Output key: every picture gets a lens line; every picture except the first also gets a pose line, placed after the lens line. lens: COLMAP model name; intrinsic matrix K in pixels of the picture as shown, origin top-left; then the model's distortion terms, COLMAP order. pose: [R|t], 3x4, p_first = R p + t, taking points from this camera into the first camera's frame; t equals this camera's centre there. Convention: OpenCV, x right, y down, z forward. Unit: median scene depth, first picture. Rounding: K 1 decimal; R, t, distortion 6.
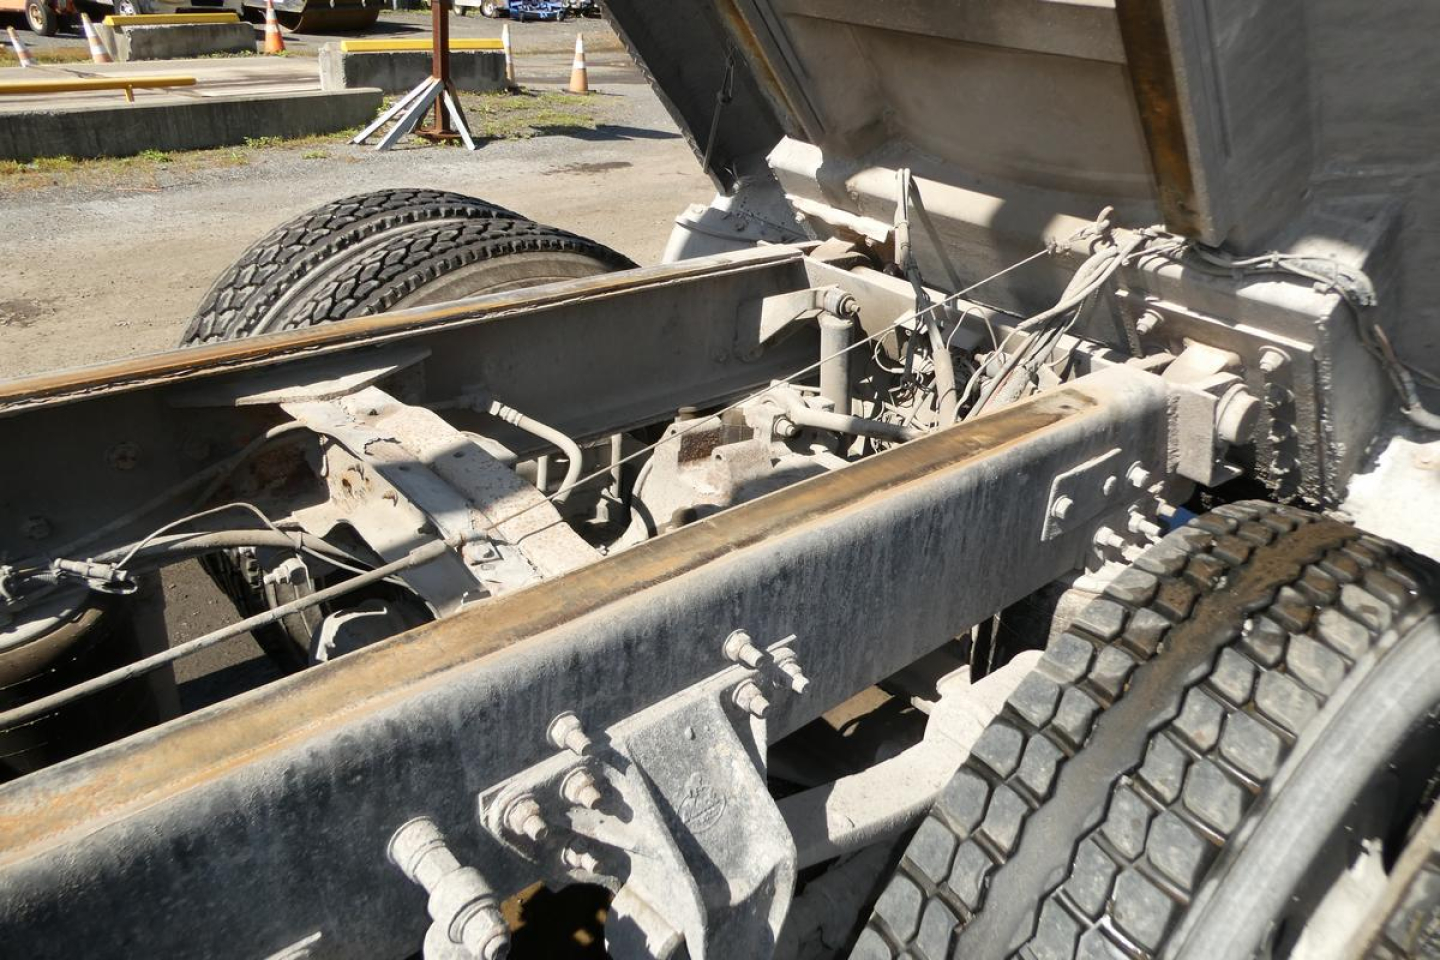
lens RADIAL K [[1067.3, 0, 720.8], [0, 1067.3, 480.9], [0, 0, 1]] dist [-0.004464, 0.032095]
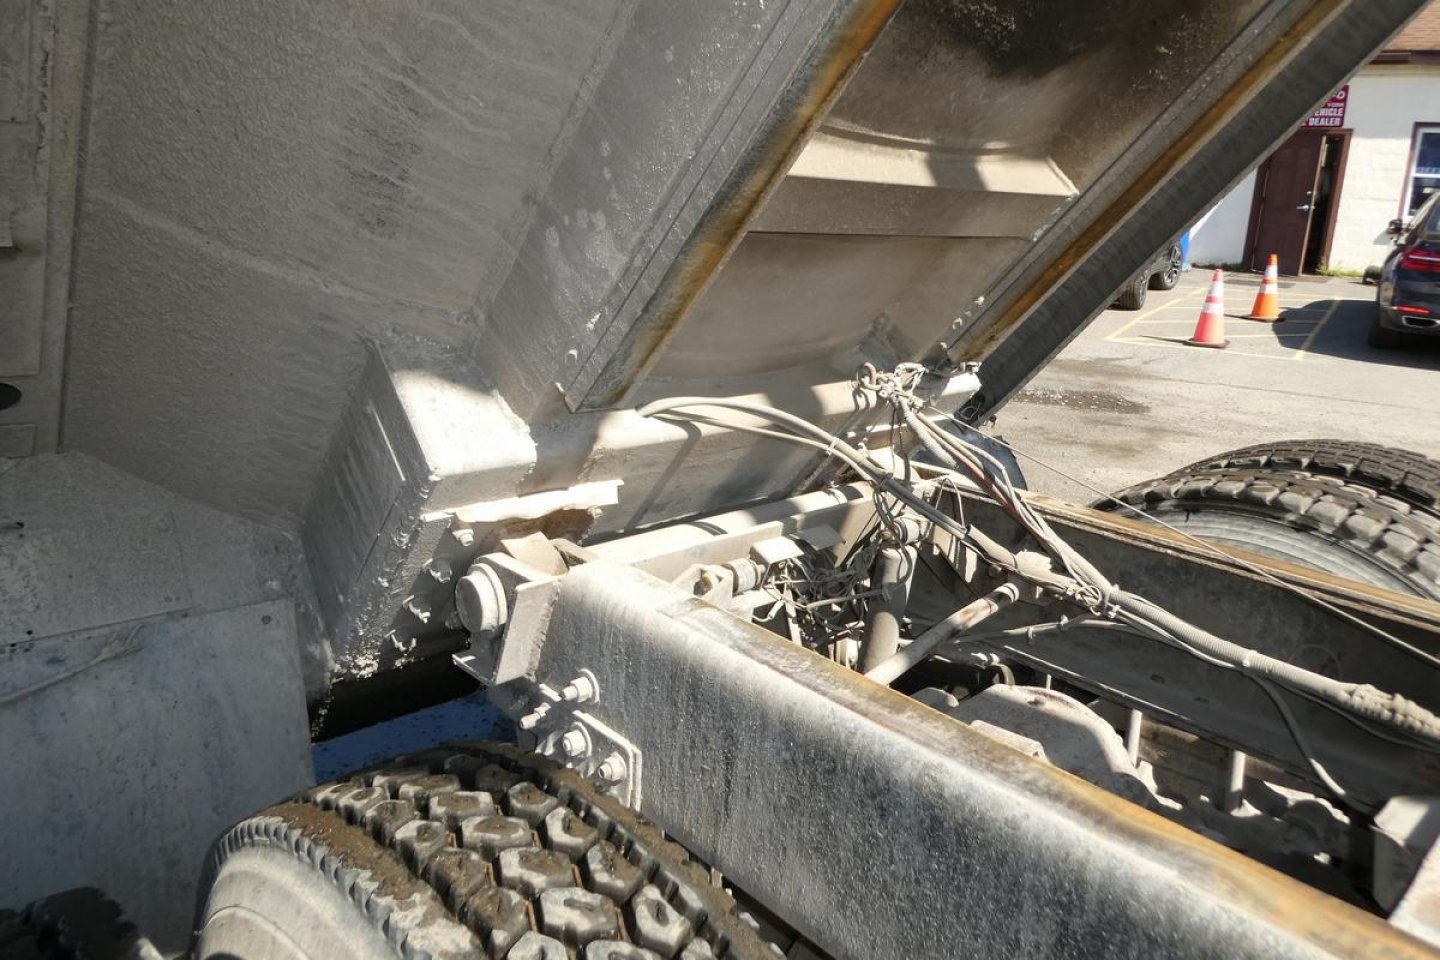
lens RADIAL K [[1067.3, 0, 723.4], [0, 1067.3, 486.1], [0, 0, 1]] dist [-0.004464, 0.032095]
pose [[-0.062524, -0.339389, 0.938566, -0.527890], [0.405335, 0.850722, 0.334627, -0.436932], [-0.912028, 0.401356, 0.084376, 0.833651]]
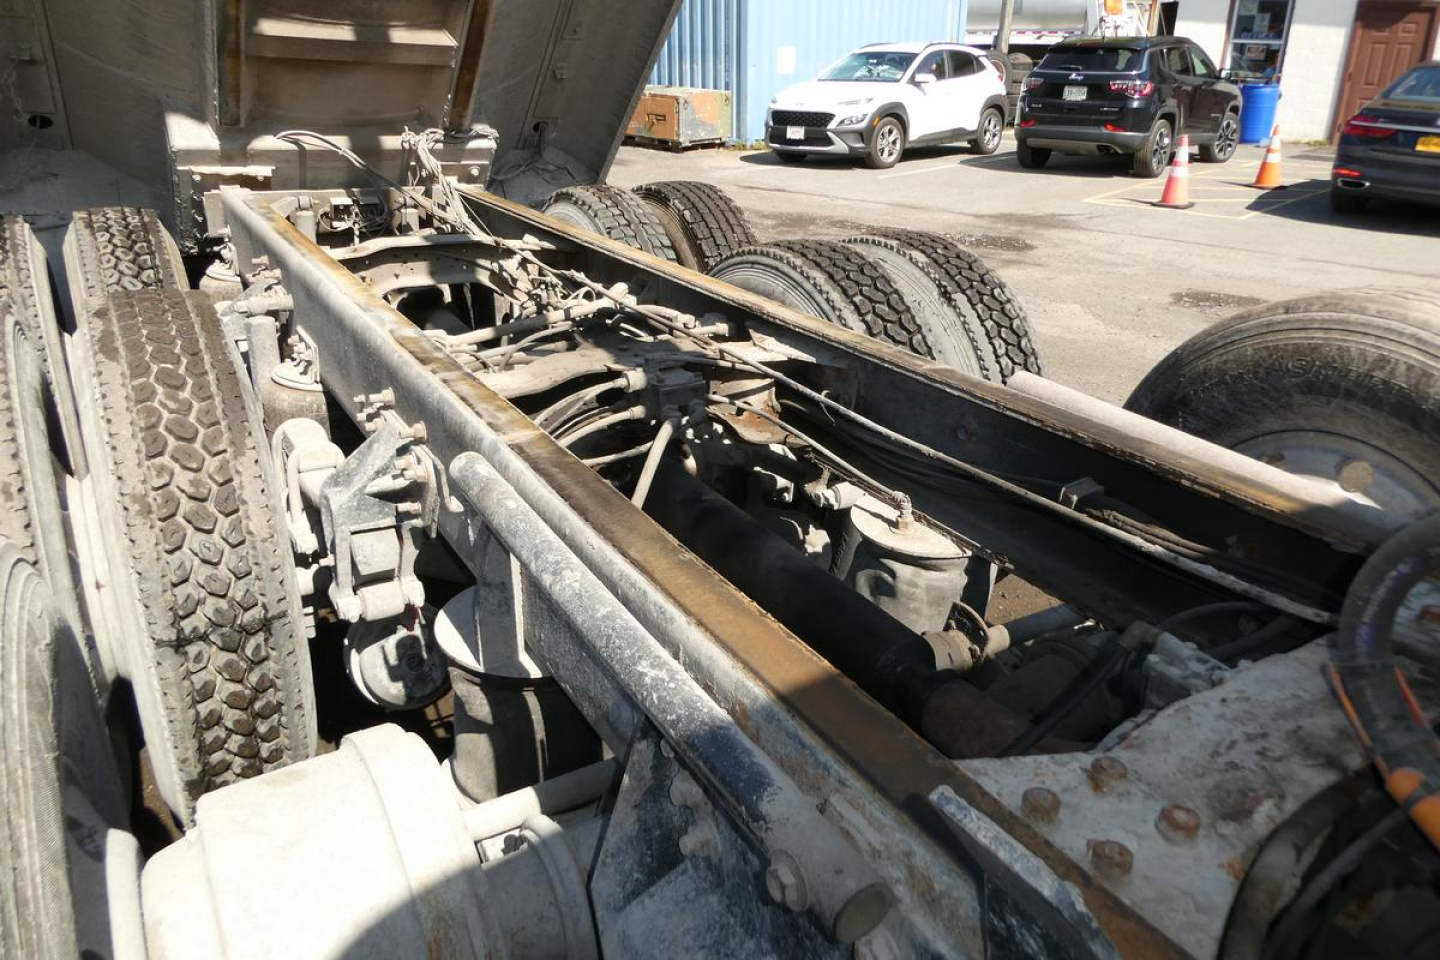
lens RADIAL K [[1067.3, 0, 722.1], [0, 1067.3, 507.0], [0, 0, 1]] dist [-0.004464, 0.032095]
pose [[0.165093, -0.437532, 0.883917, -1.556736], [0.422123, 0.841328, 0.337609, -0.034440], [-0.891379, 0.317385, 0.323590, -0.114335]]
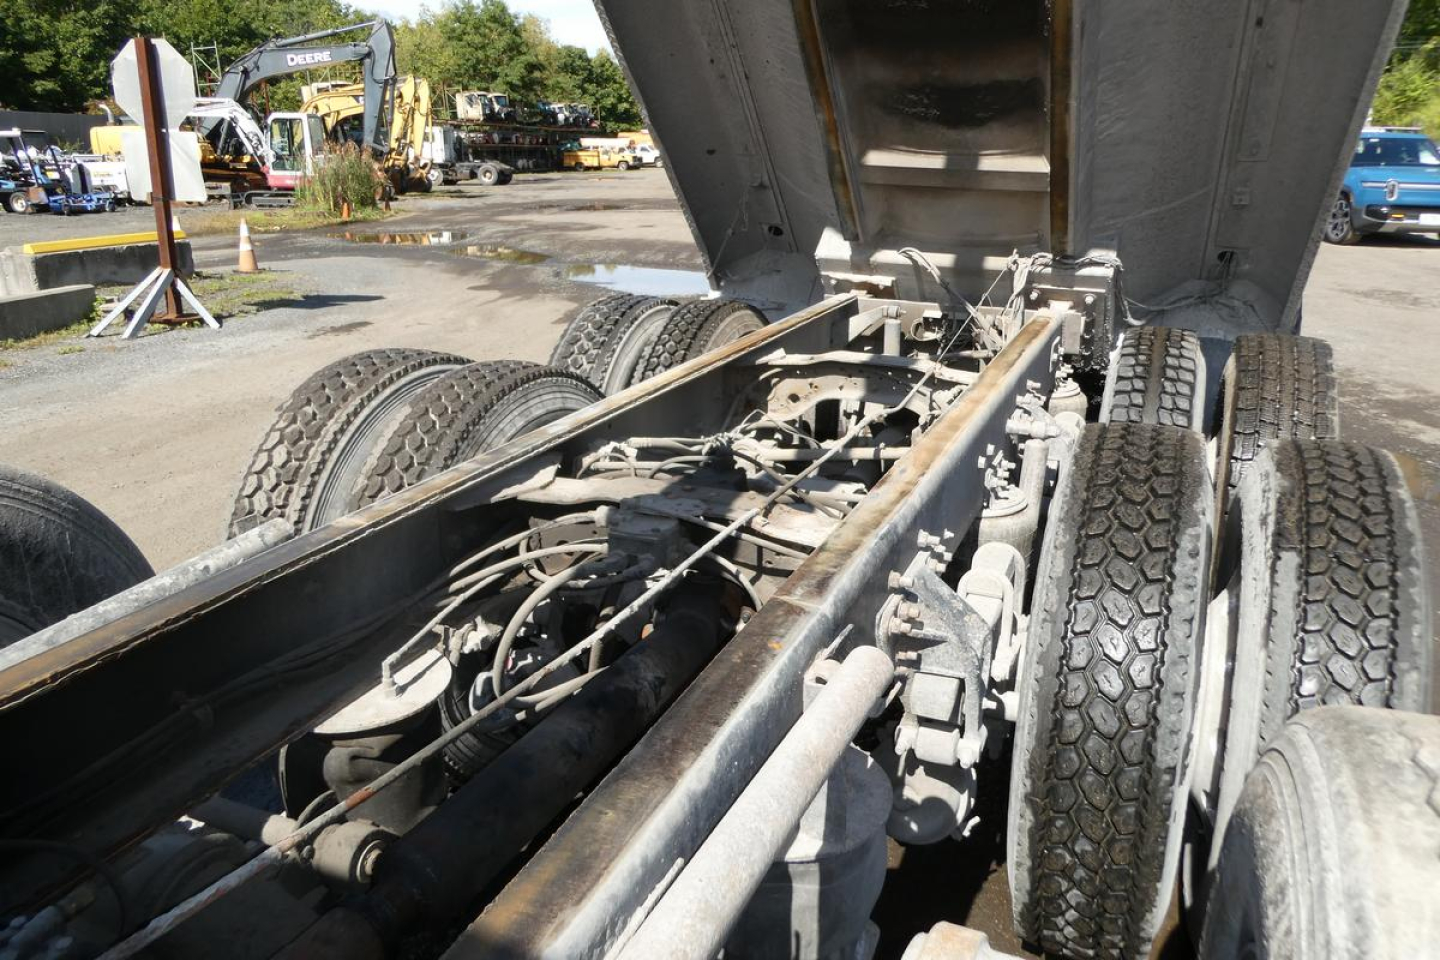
lens RADIAL K [[1067.3, 0, 732.6], [0, 1067.3, 489.2], [0, 0, 1]] dist [-0.004464, 0.032095]
pose [[0.903158, -0.186358, 0.386751, -0.946635], [0.233063, 0.969397, -0.077149, 0.231972], [-0.360538, 0.159815, 0.918951, -0.679515]]
